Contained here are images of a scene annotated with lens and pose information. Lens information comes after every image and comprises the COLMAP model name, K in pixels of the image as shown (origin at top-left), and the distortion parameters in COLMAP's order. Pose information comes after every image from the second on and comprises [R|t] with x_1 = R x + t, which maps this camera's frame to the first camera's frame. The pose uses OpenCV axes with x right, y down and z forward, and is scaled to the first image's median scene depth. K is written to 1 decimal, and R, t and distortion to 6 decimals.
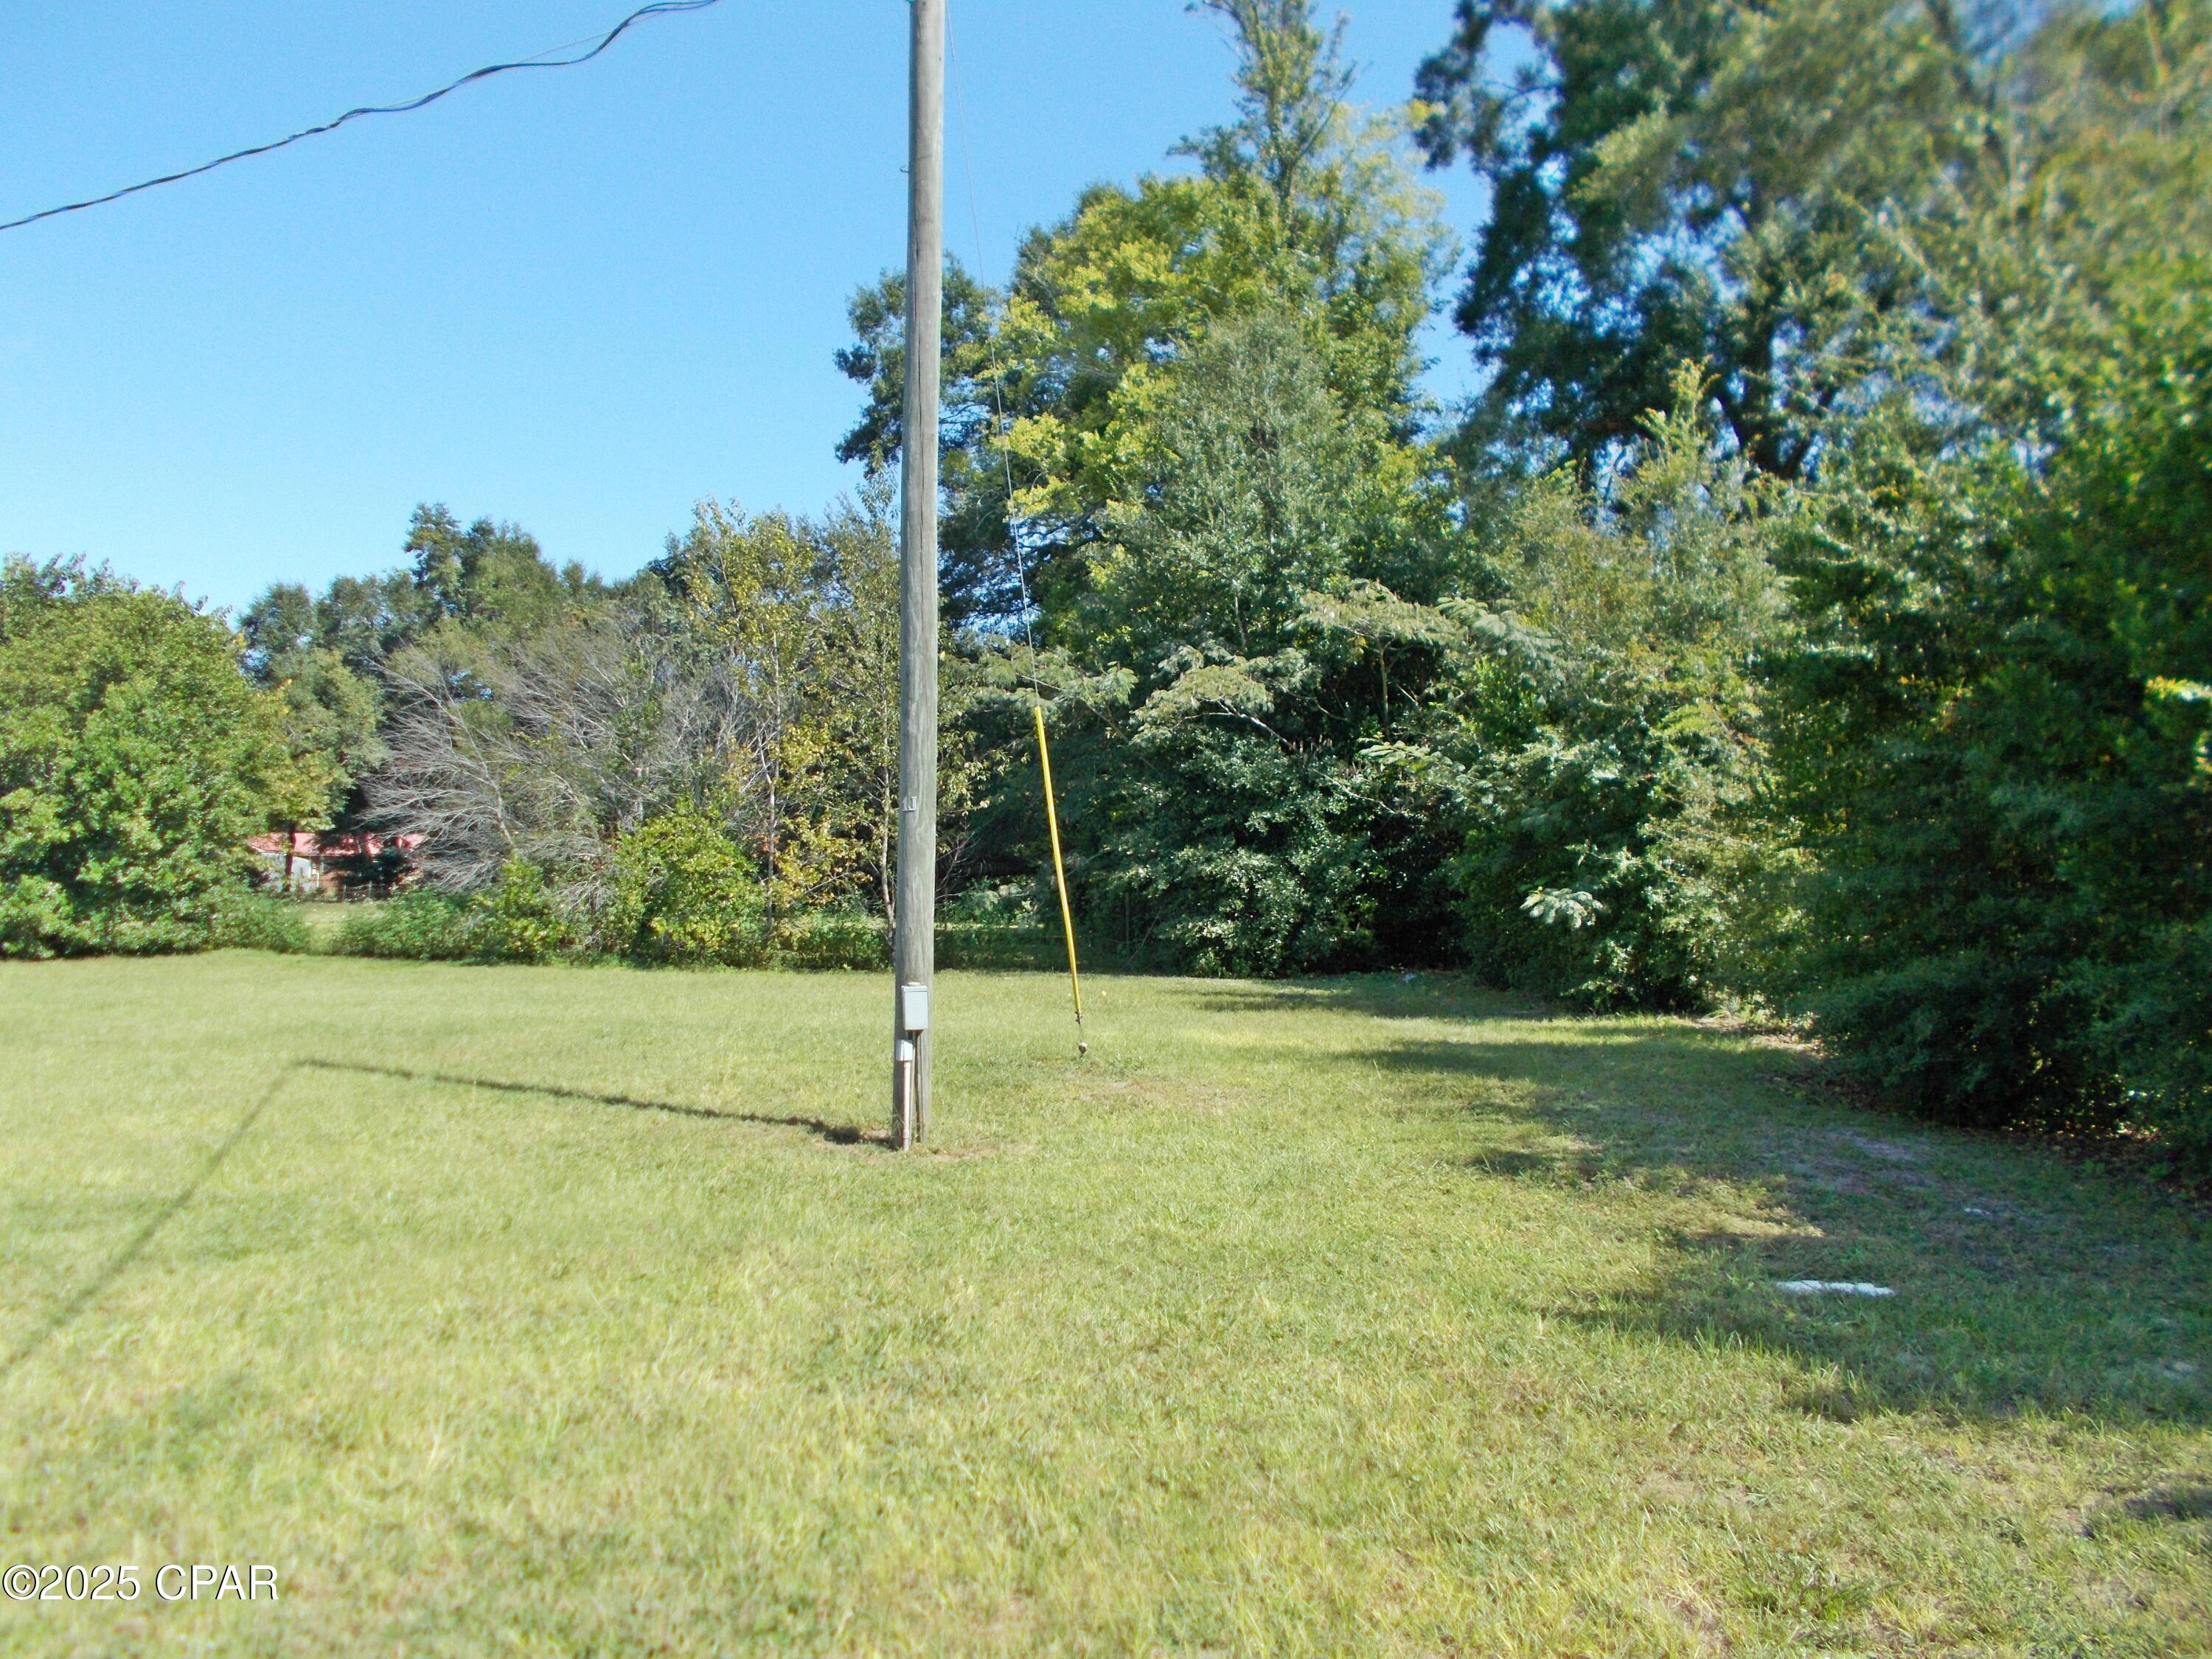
lens RADIAL K [[1696.4, 0, 1085.5], [0, 1696.4, 831.8], [0, 0, 1]] dist [0.019349, -0.026140]
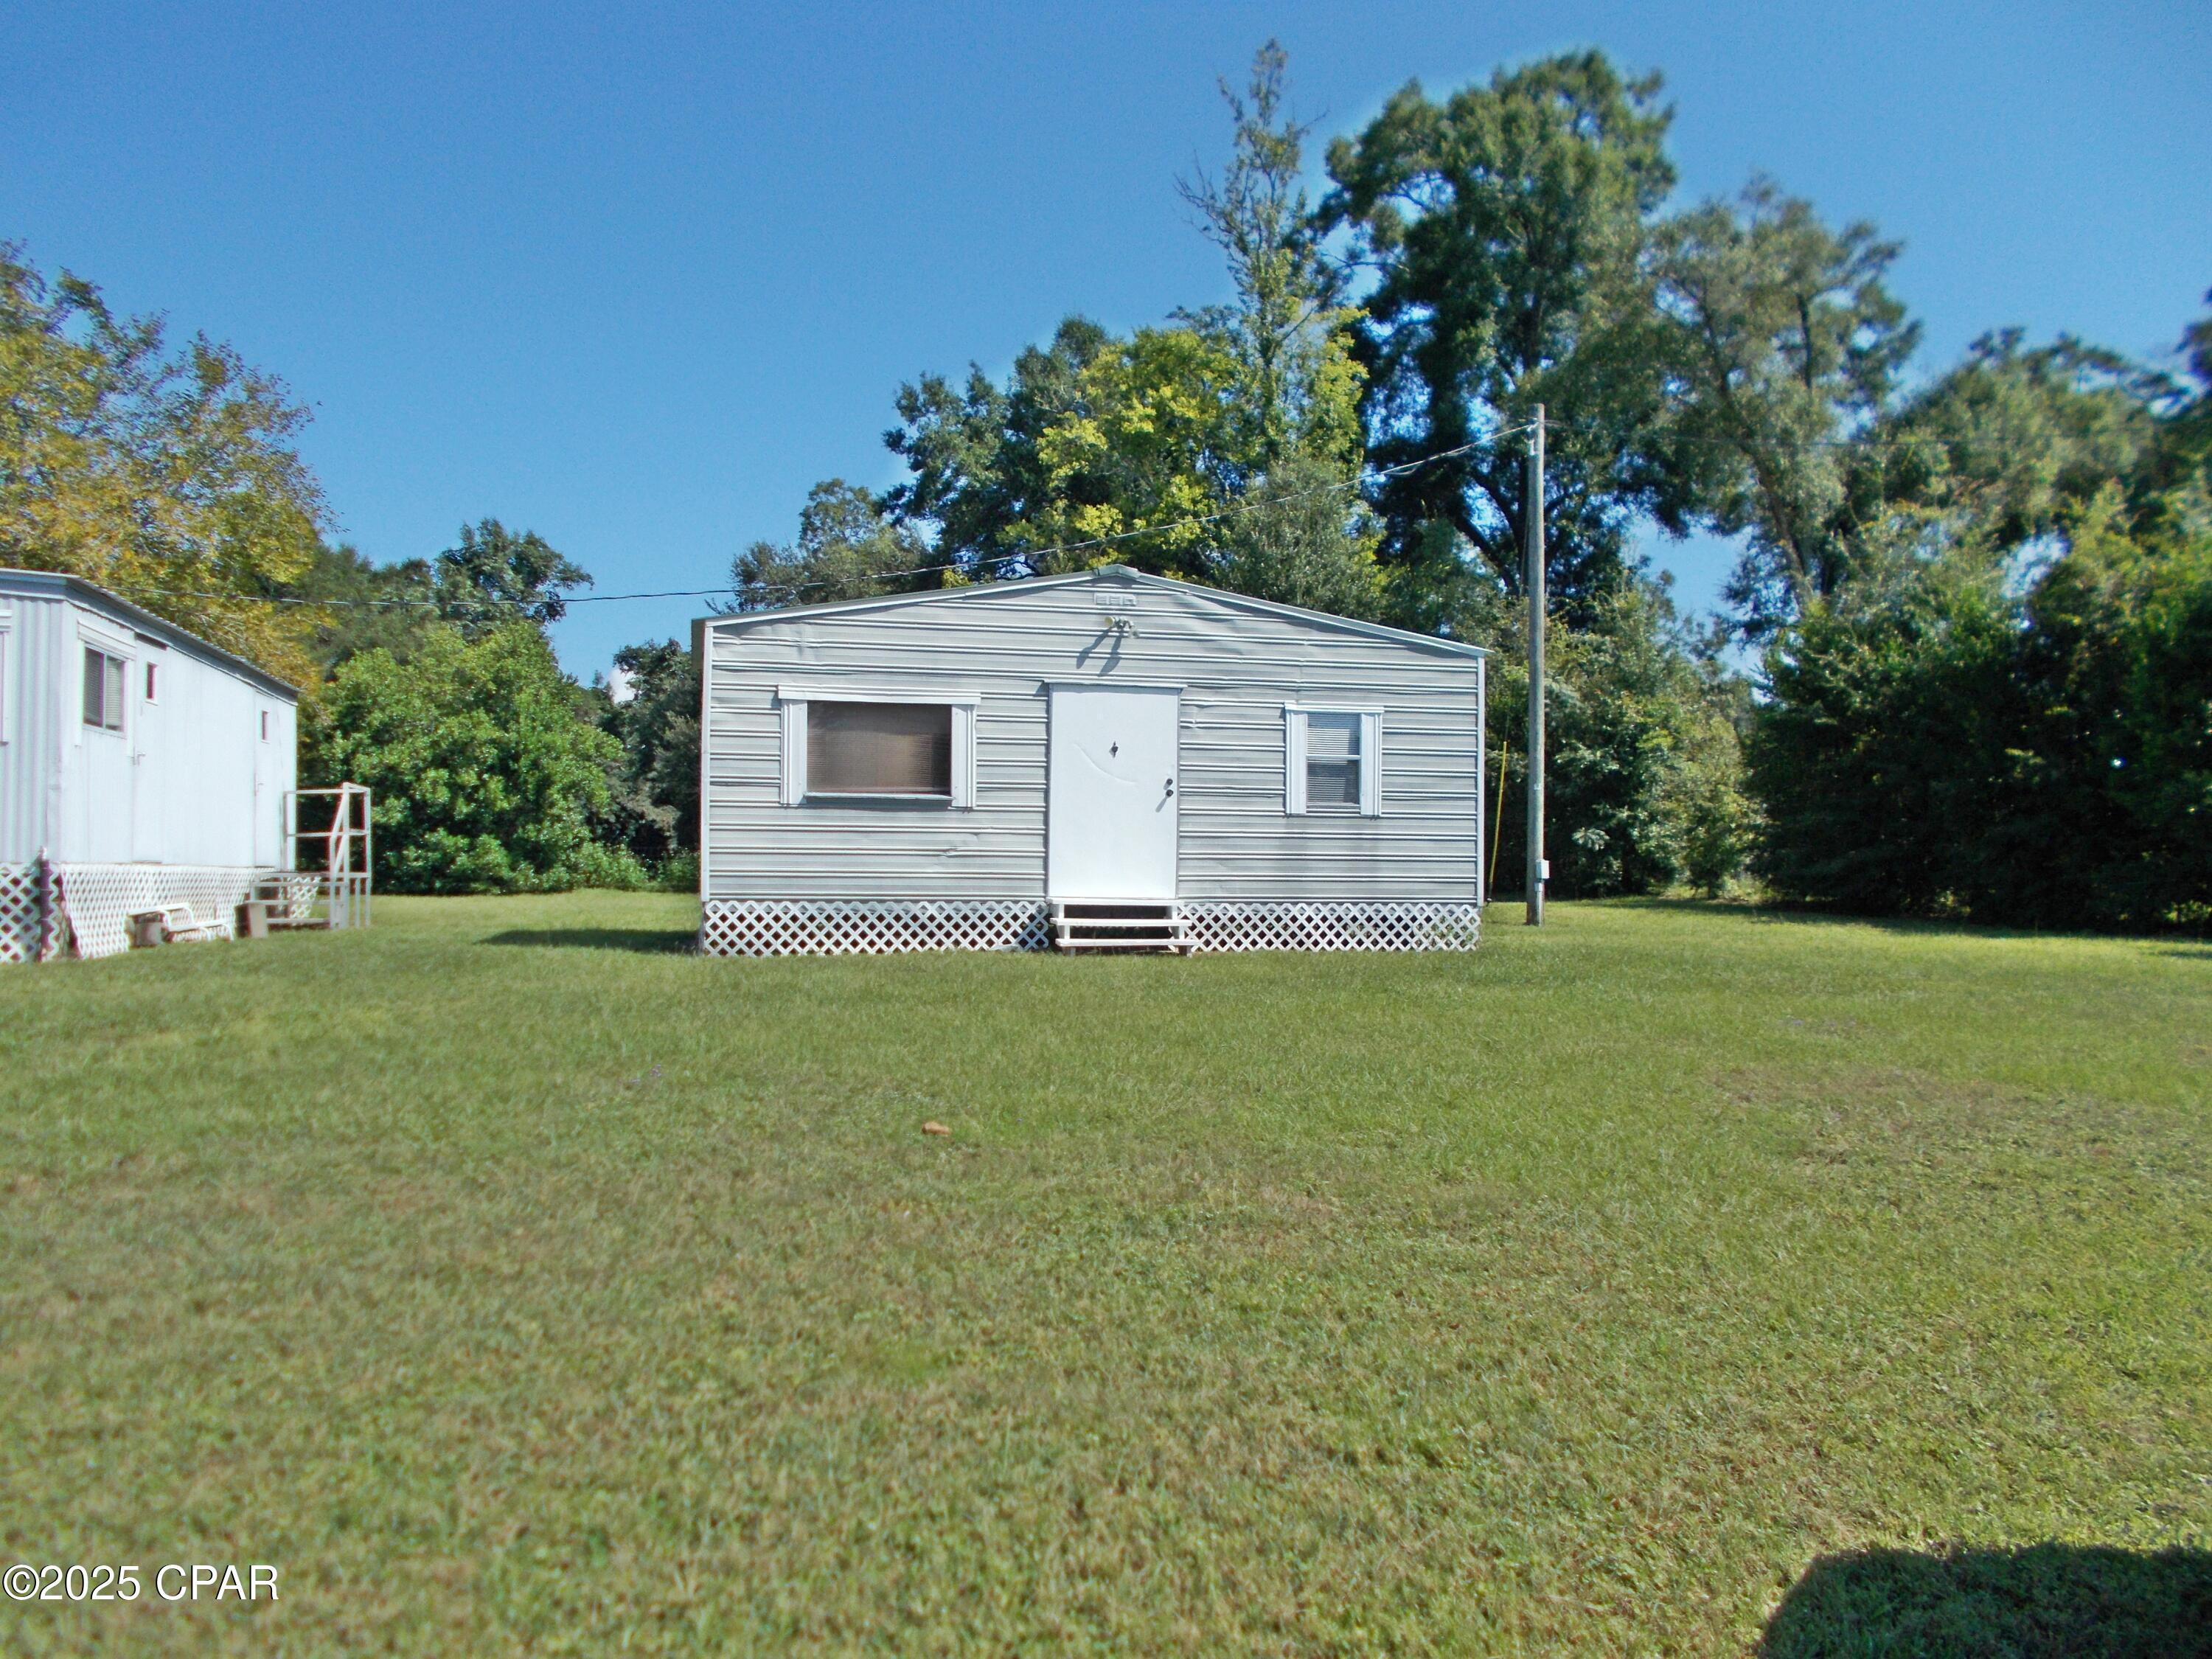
lens RADIAL K [[1696.4, 0, 1104.1], [0, 1696.4, 837.3], [0, 0, 1]] dist [0.019349, -0.026140]
pose [[0.960046, -0.007656, 0.279737, -0.425765], [0.002887, 0.999843, 0.017456, 0.005000], [-0.279827, -0.015951, 0.959918, -0.358019]]
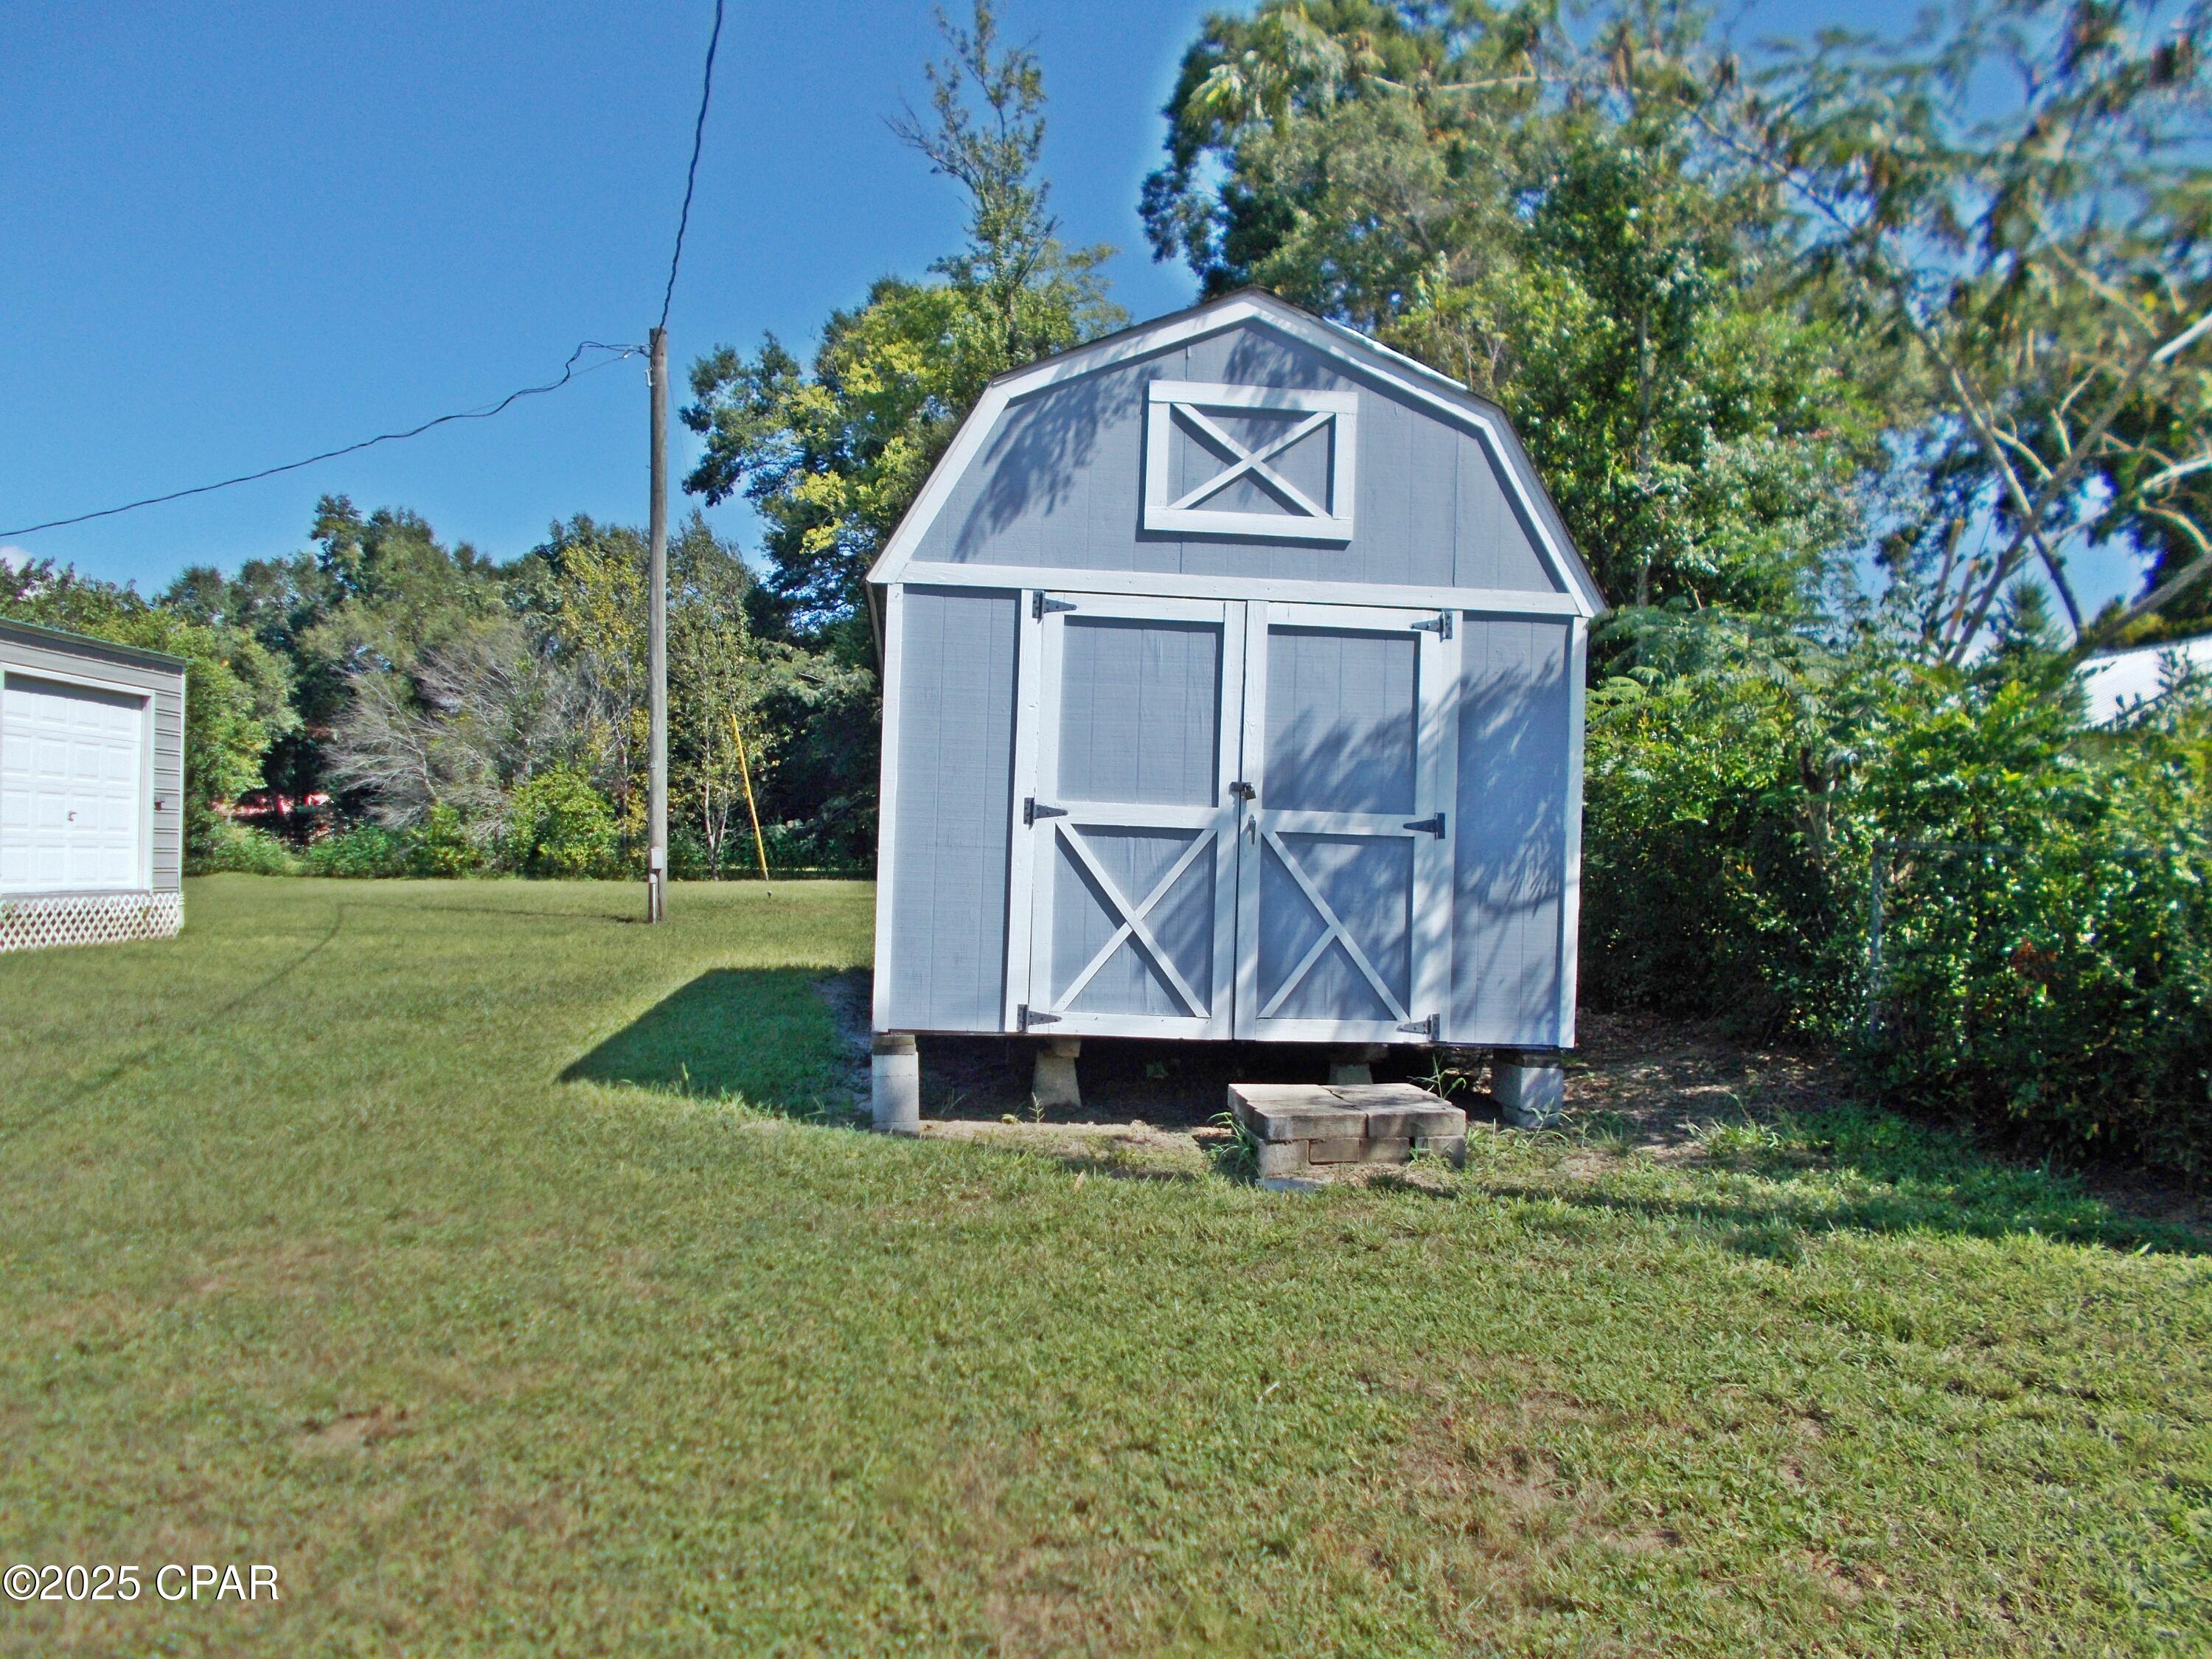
lens RADIAL K [[1696.4, 0, 1092.9], [0, 1696.4, 833.5], [0, 0, 1]] dist [0.019349, -0.026140]
pose [[0.998035, -0.010183, 0.061825, 0.097768], [0.008546, 0.999607, 0.026682, 0.005900], [-0.062072, -0.026101, 0.997730, -0.365489]]
